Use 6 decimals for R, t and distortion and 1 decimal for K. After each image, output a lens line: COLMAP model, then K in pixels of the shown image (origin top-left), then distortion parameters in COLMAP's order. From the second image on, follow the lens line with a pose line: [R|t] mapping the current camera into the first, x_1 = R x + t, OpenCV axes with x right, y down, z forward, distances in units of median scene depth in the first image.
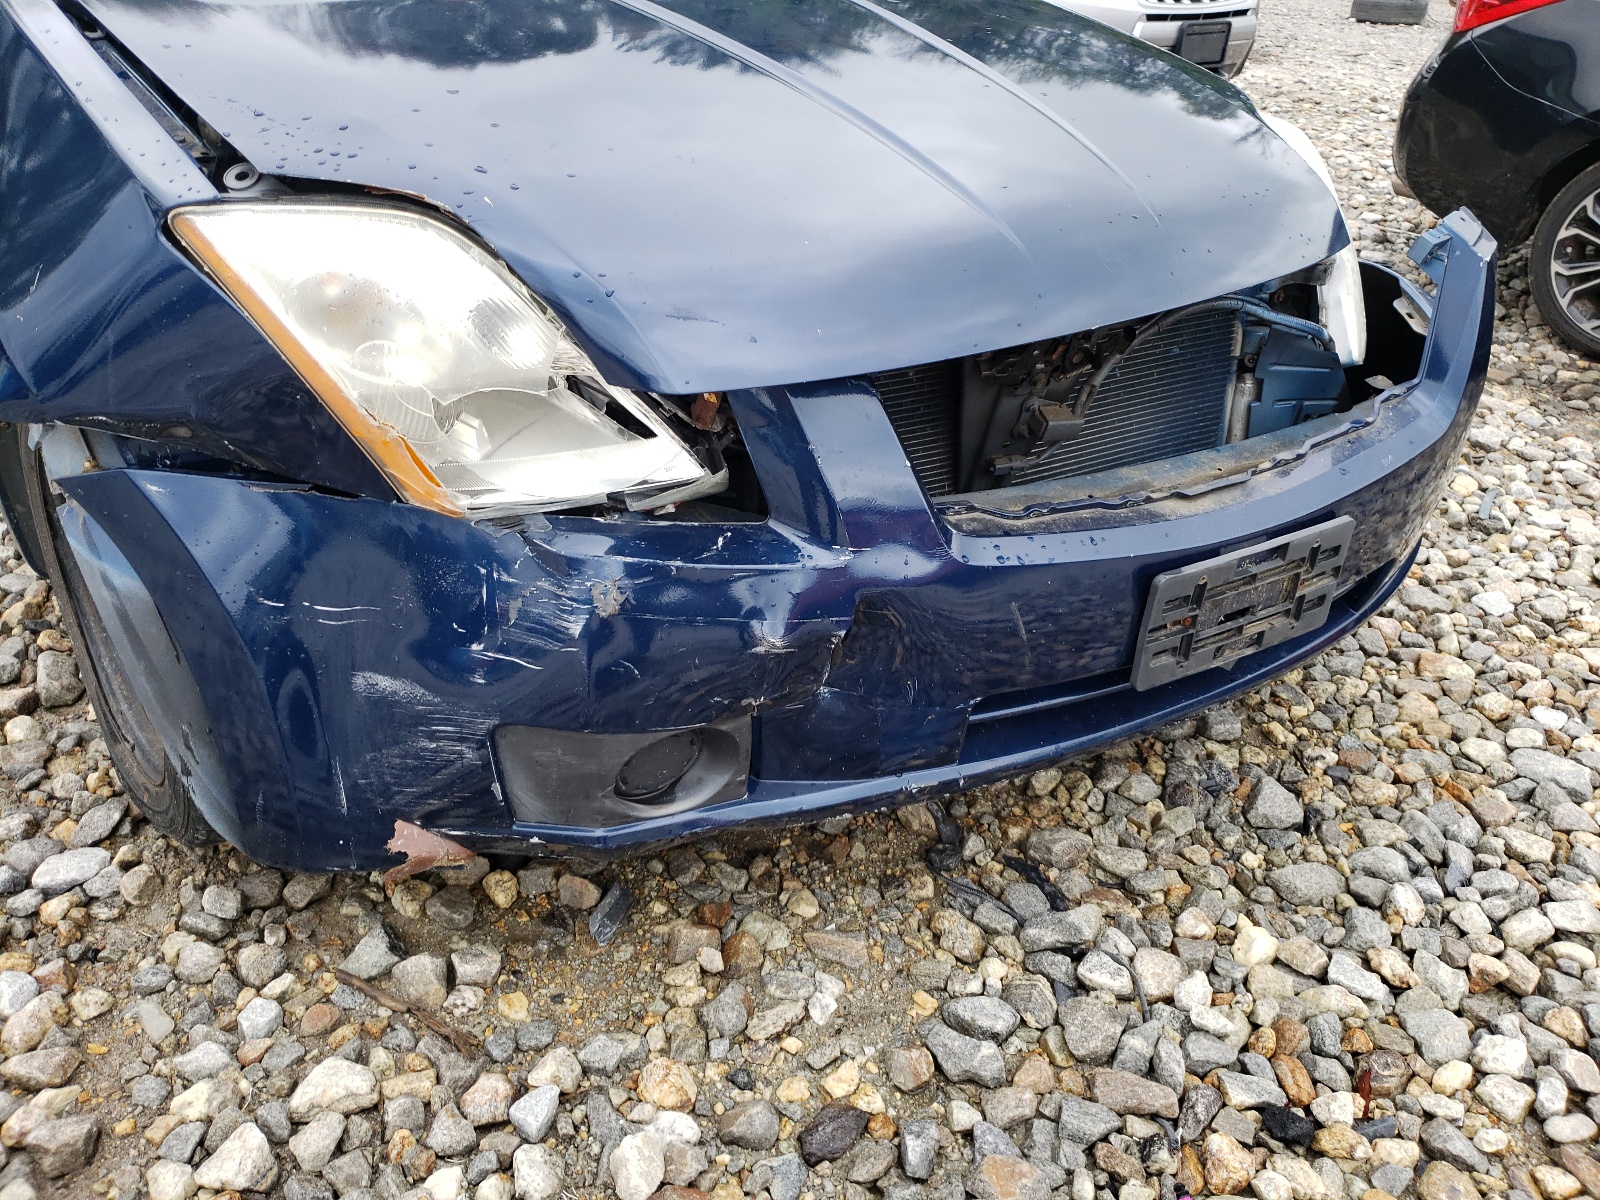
lens RADIAL K [[1376.2, 0, 802.7], [0, 1376.2, 604.1], [0, 0, 1]] dist [-0.011514, 0.054613]
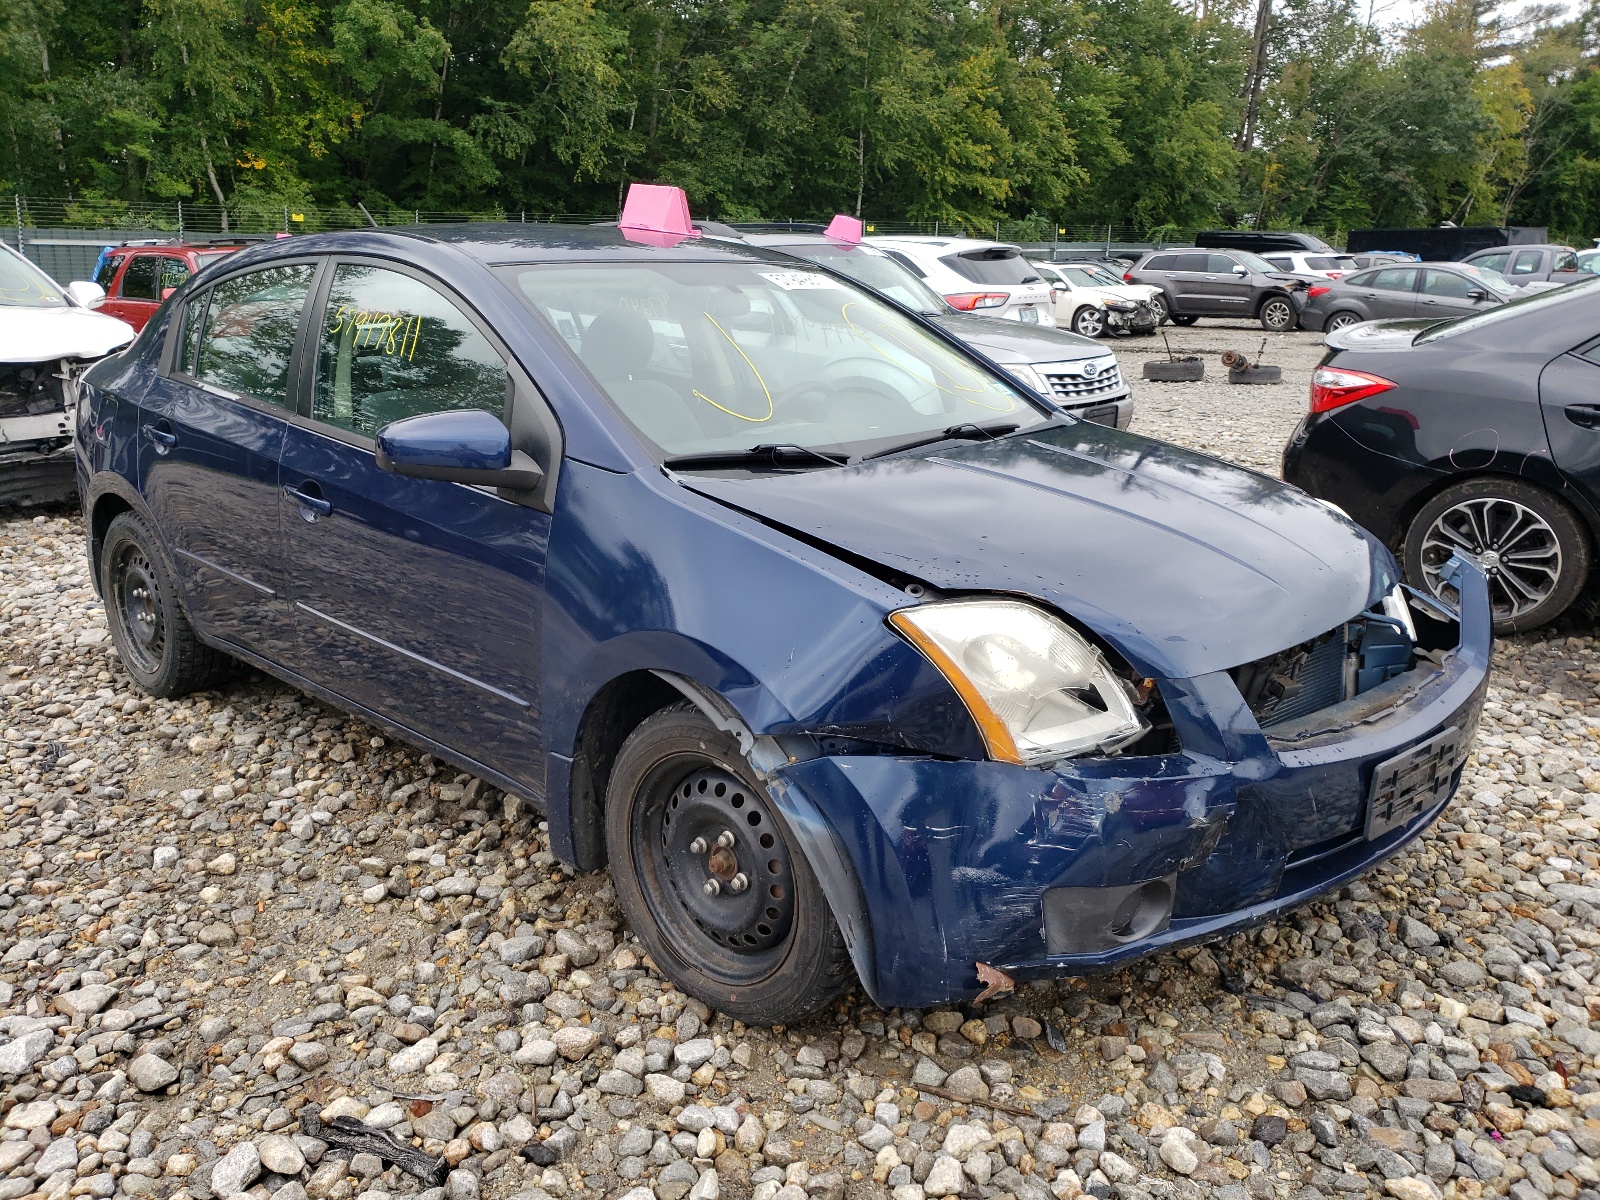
lens RADIAL K [[1376.2, 0, 792.5], [0, 1376.2, 599.7], [0, 0, 1]] dist [-0.011514, 0.054613]
pose [[0.988203, -0.087580, 0.125638, -0.578088], [0.116128, 0.963331, -0.241883, 0.095920], [-0.099847, 0.253619, 0.962137, -0.552541]]
